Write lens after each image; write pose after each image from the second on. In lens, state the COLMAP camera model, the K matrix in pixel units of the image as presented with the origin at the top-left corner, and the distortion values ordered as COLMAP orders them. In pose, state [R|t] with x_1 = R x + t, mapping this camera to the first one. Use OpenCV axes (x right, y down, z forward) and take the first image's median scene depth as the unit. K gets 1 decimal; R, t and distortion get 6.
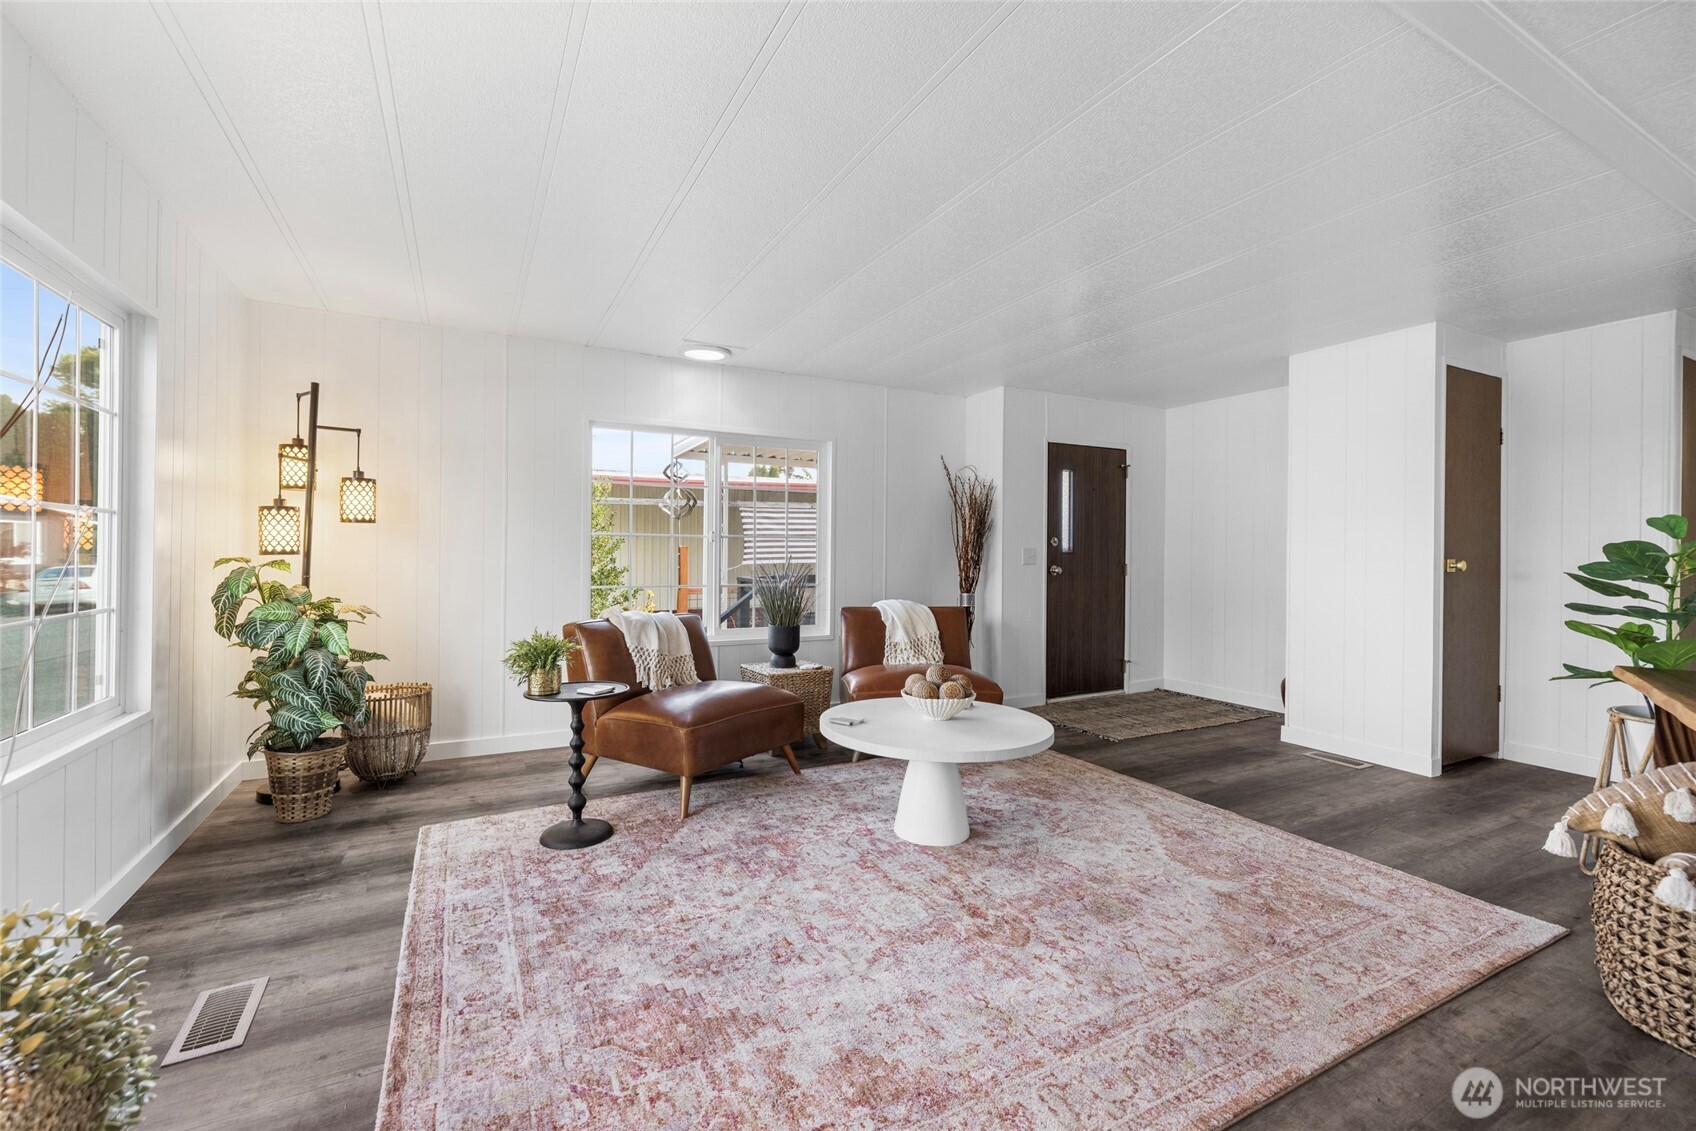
lens RADIAL K [[716.4, 0, 837.9], [0, 716.4, 550.7], [0, 0, 1]] dist [0.001289, -0.000326]
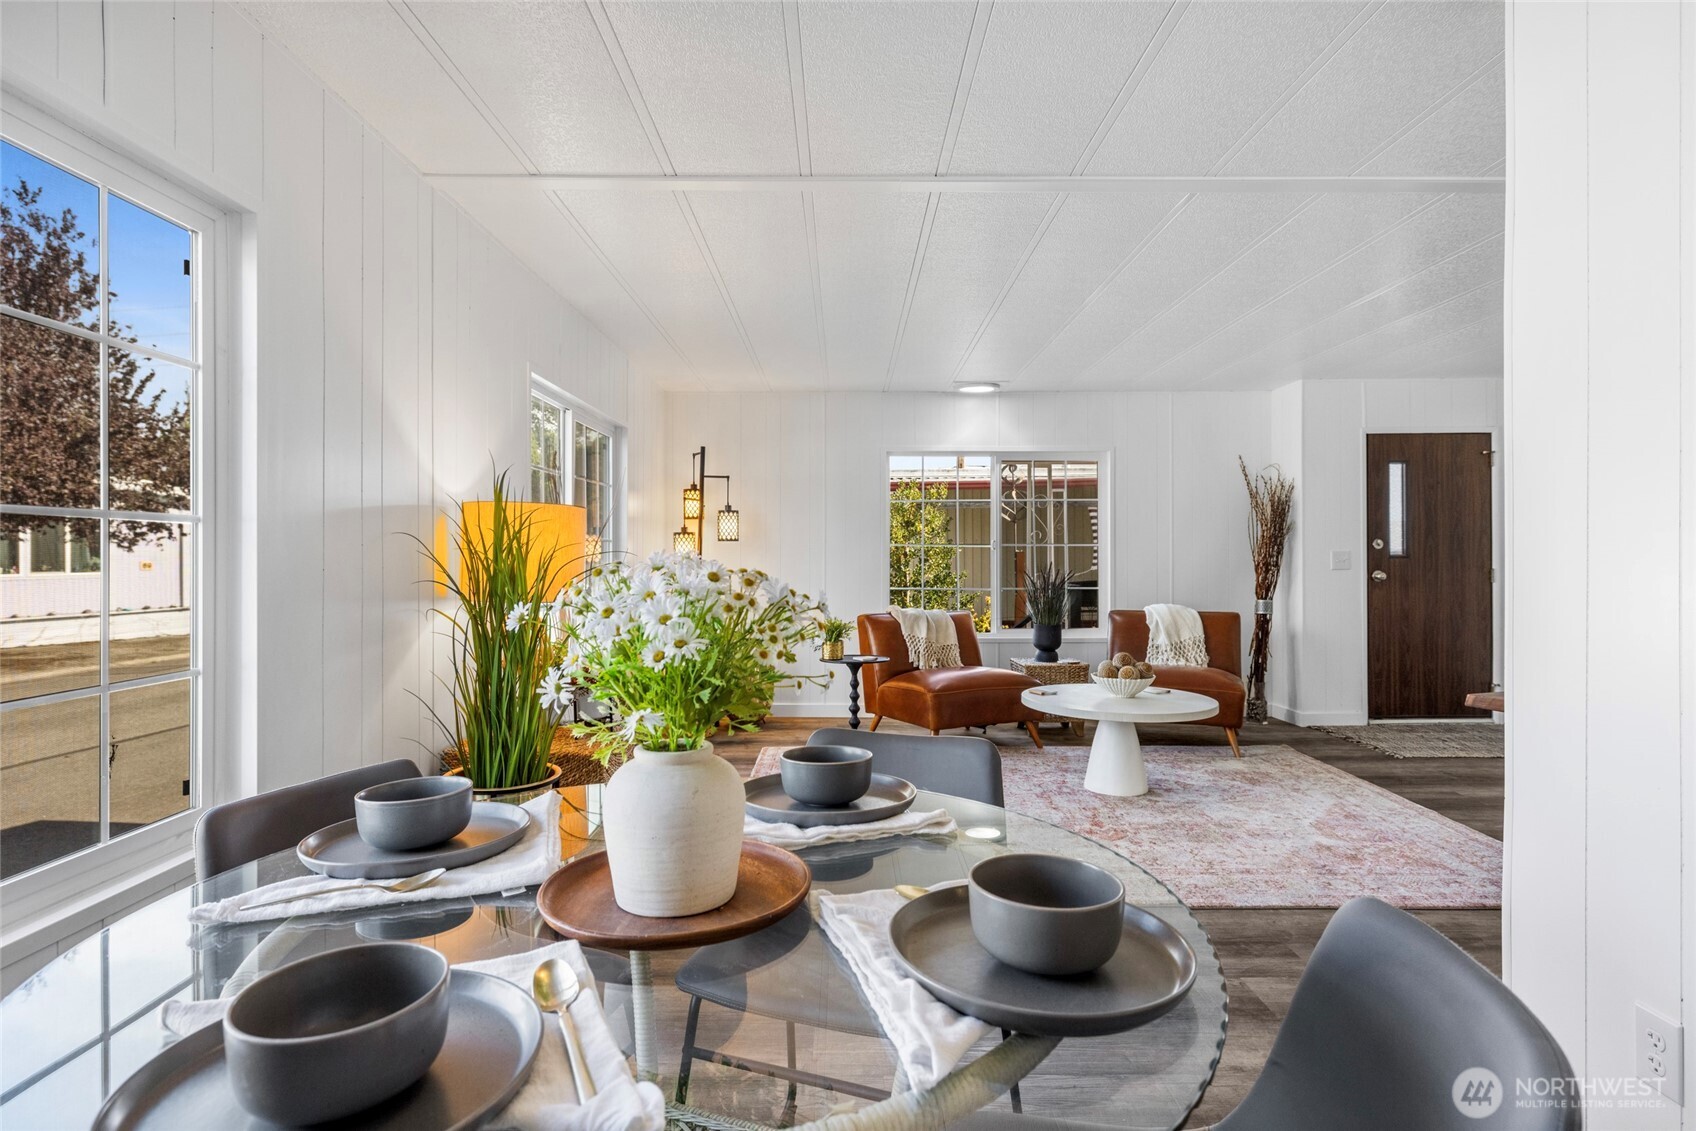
lens RADIAL K [[903.2, 0, 844.5], [0, 903.2, 547.7], [0, 0, 1]] dist [0.001670, -0.000716]
pose [[0.885875, -0.012783, -0.463749, 0.358143], [0.009735, 0.999912, -0.008966, -0.006906], [0.463823, 0.003428, 0.885921, -0.471293]]
